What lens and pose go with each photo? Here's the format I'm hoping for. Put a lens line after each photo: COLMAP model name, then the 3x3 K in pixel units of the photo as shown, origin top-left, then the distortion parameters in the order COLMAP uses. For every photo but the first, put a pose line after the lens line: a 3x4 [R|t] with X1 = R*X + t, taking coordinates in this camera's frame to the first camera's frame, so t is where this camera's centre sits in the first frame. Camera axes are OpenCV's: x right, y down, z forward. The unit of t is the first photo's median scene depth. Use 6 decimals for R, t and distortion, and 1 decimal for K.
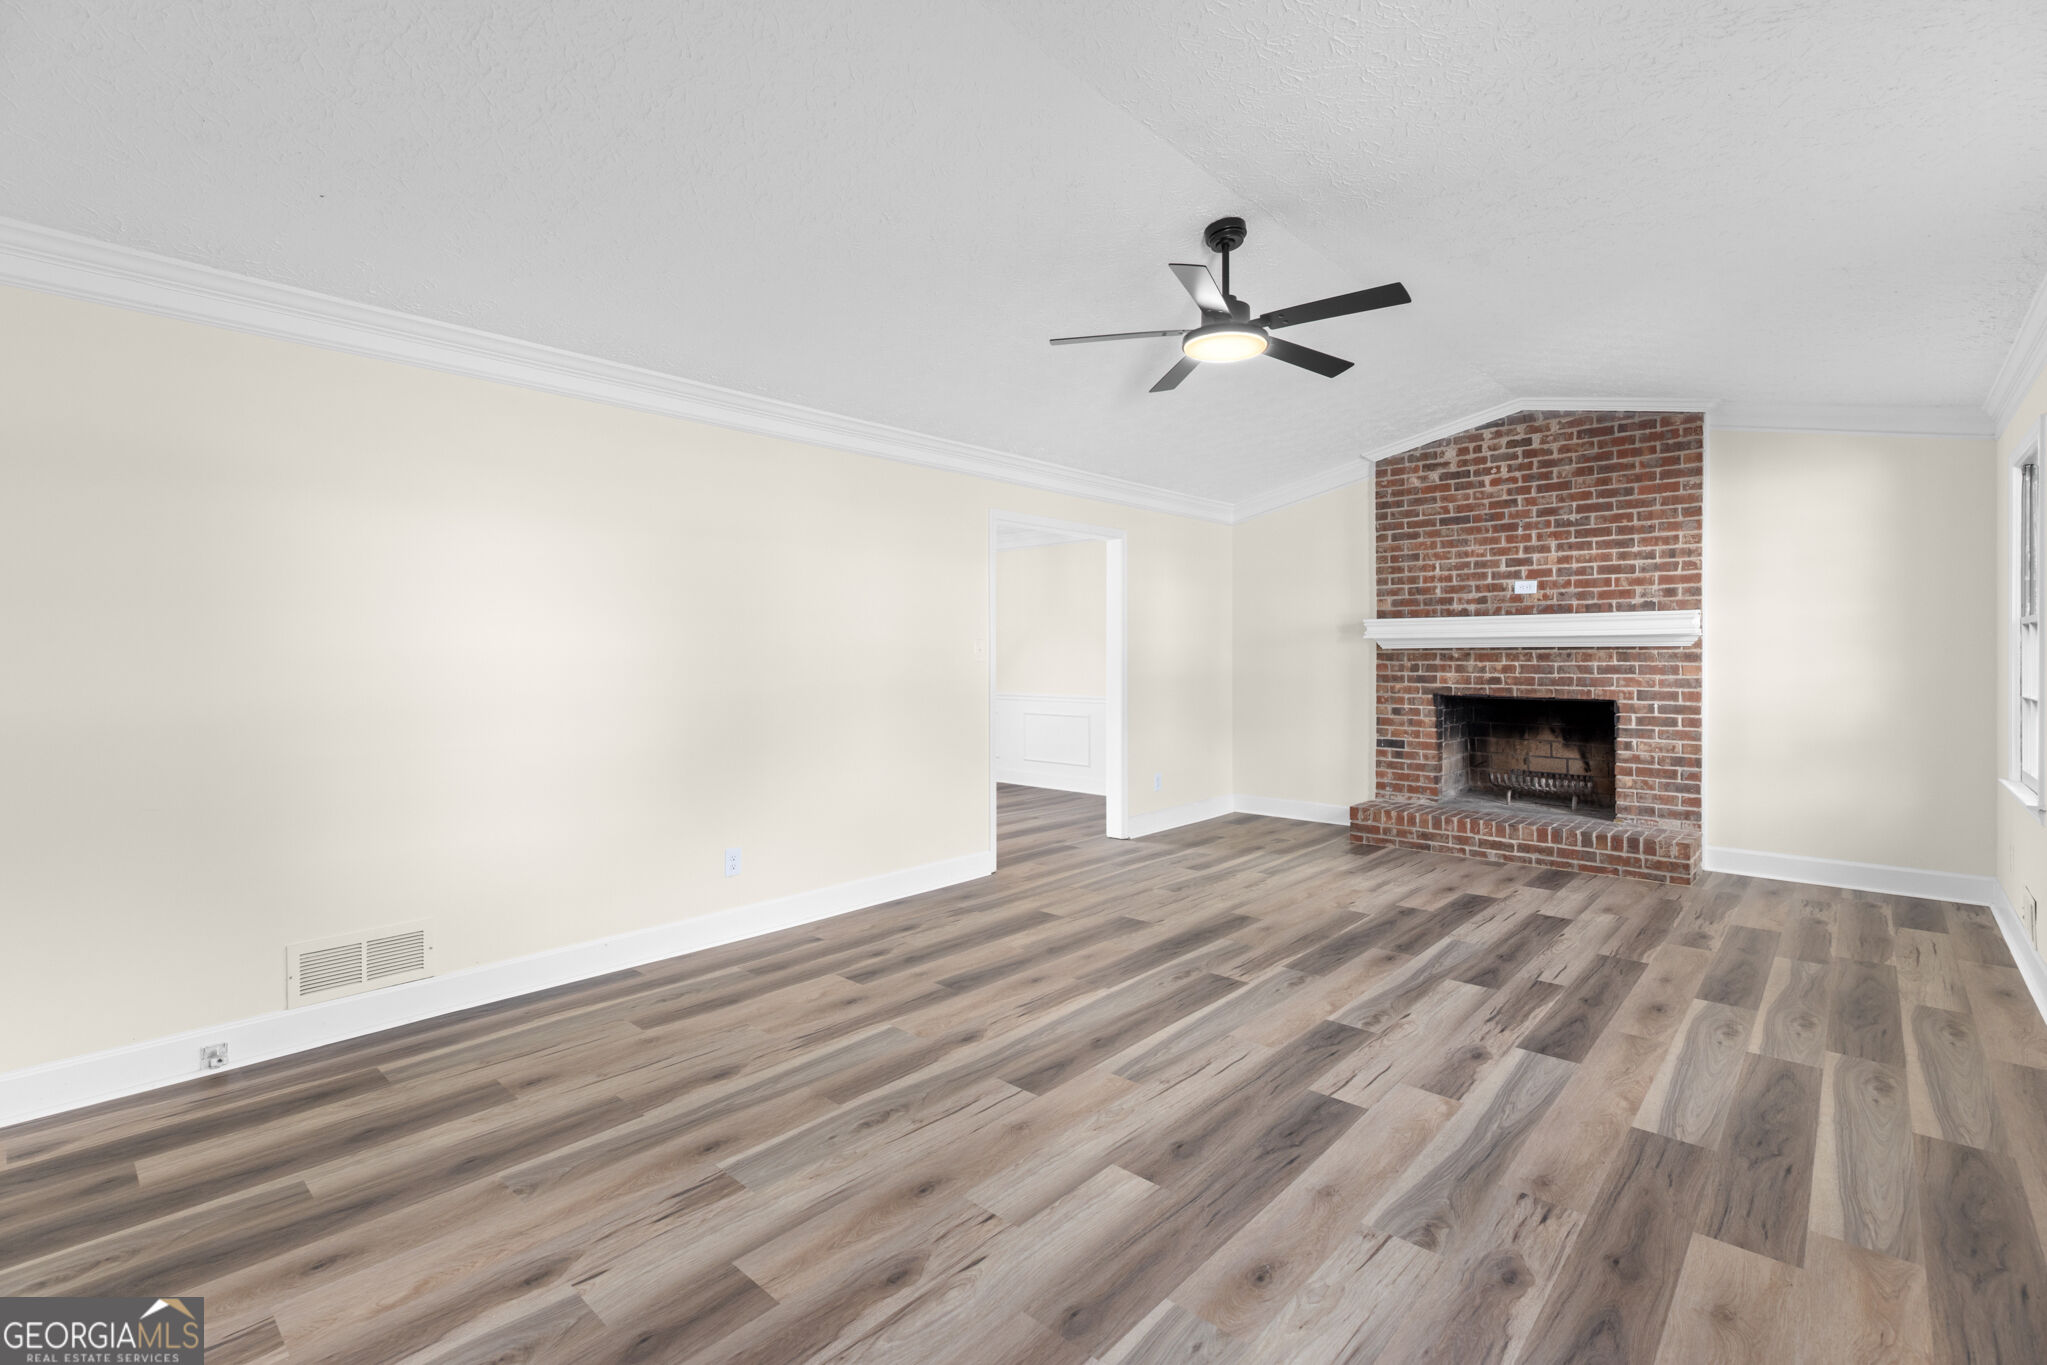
lens RADIAL K [[919.5, 0, 1021.0], [0, 919.5, 659.1], [0, 0, 1]] dist [0.004445, 0.000190]
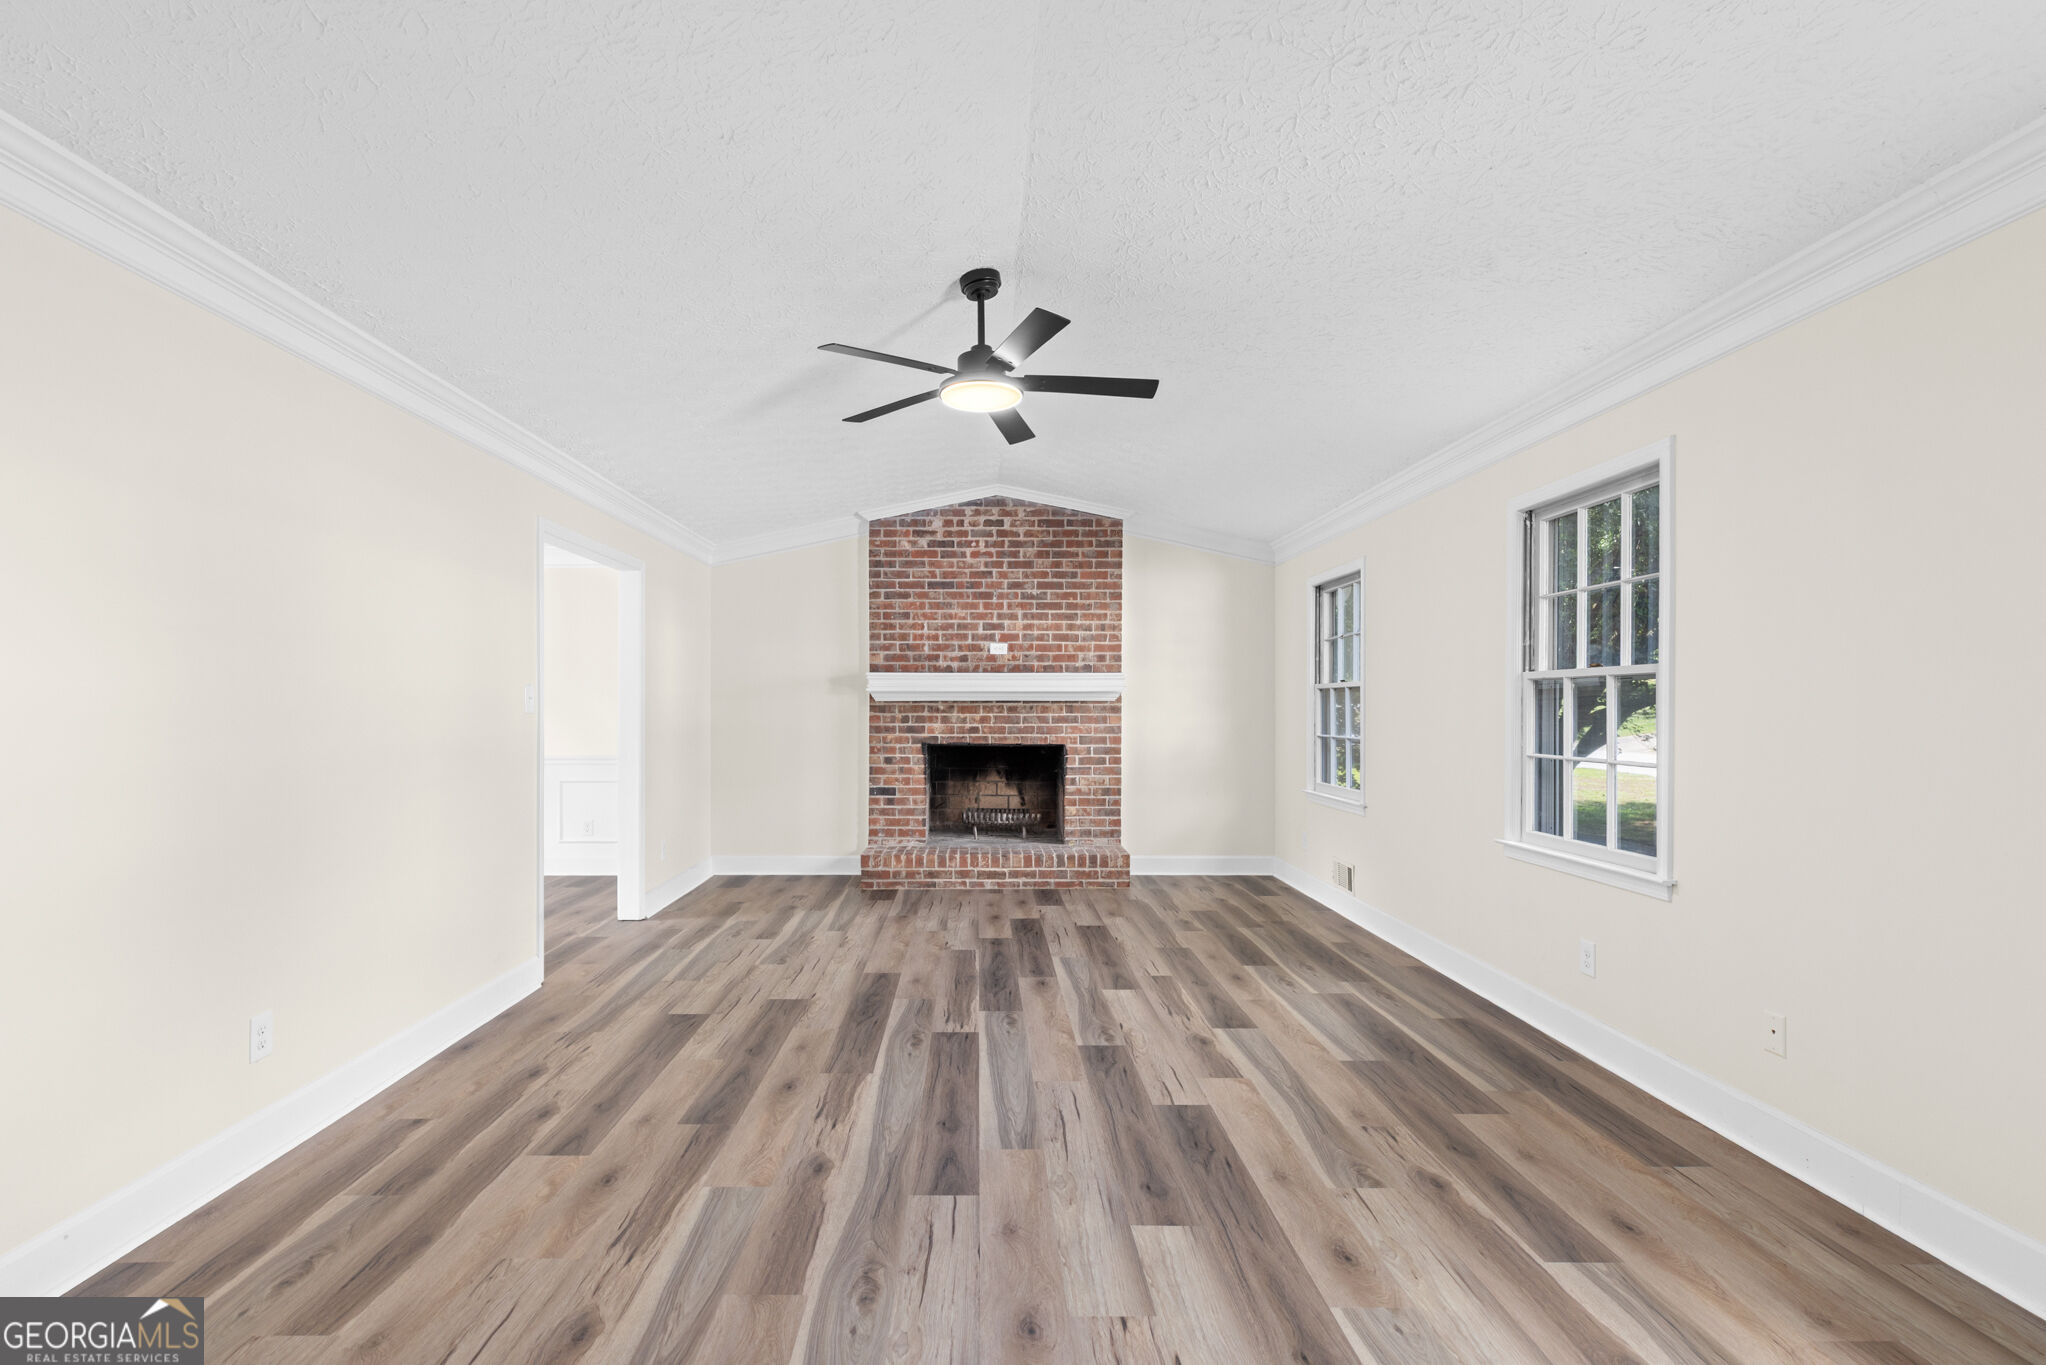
lens RADIAL K [[947.1, 0, 975.1], [0, 947.1, 710.5], [0, 0, 1]] dist [0.002478, 0.000149]
pose [[0.739818, 0.001179, 0.672806, -0.283365], [-0.000294, 0.999999, -0.001430, 0.001076], [-0.672807, 0.000860, 0.739817, 0.147804]]
